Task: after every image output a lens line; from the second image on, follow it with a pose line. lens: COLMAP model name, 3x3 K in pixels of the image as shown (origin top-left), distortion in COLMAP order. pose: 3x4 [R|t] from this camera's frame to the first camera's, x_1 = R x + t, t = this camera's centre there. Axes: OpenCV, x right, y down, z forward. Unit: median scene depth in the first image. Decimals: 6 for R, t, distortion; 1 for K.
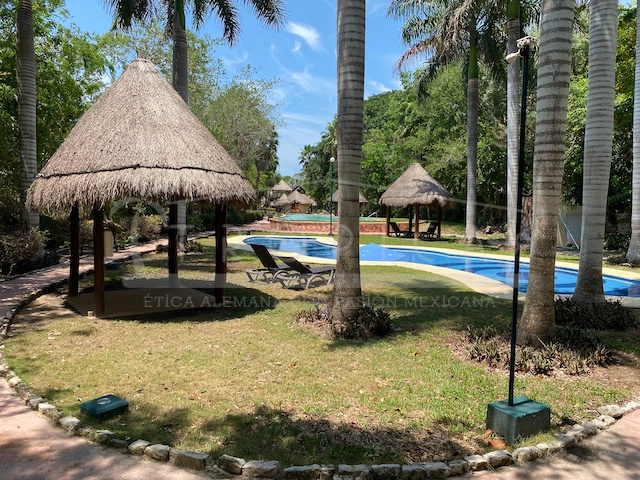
lens RADIAL K [[501.4, 0, 318.7], [0, 501.4, 246.3], [0, 0, 1]] dist [0.033651, -0.019715]
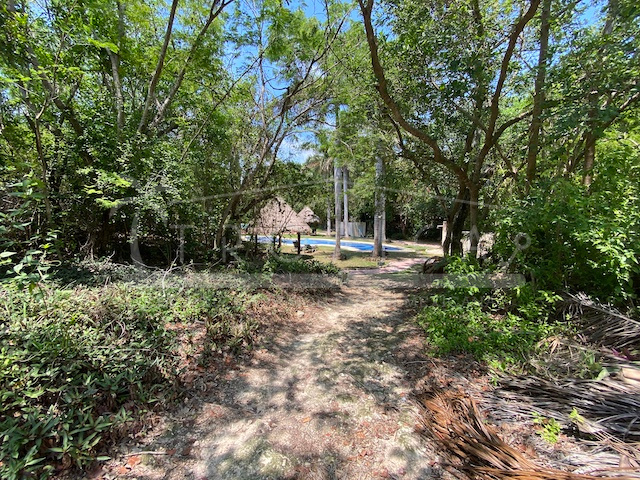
lens RADIAL K [[264.1, 0, 318.7], [0, 264.1, 245.3], [0, 0, 1]] dist [0.024751, -0.000677]
pose [[0.931520, -0.050083, 0.360226, -0.251012], [0.037688, 0.998433, 0.041356, -0.016609], [-0.361733, -0.024947, 0.931948, -0.308200]]
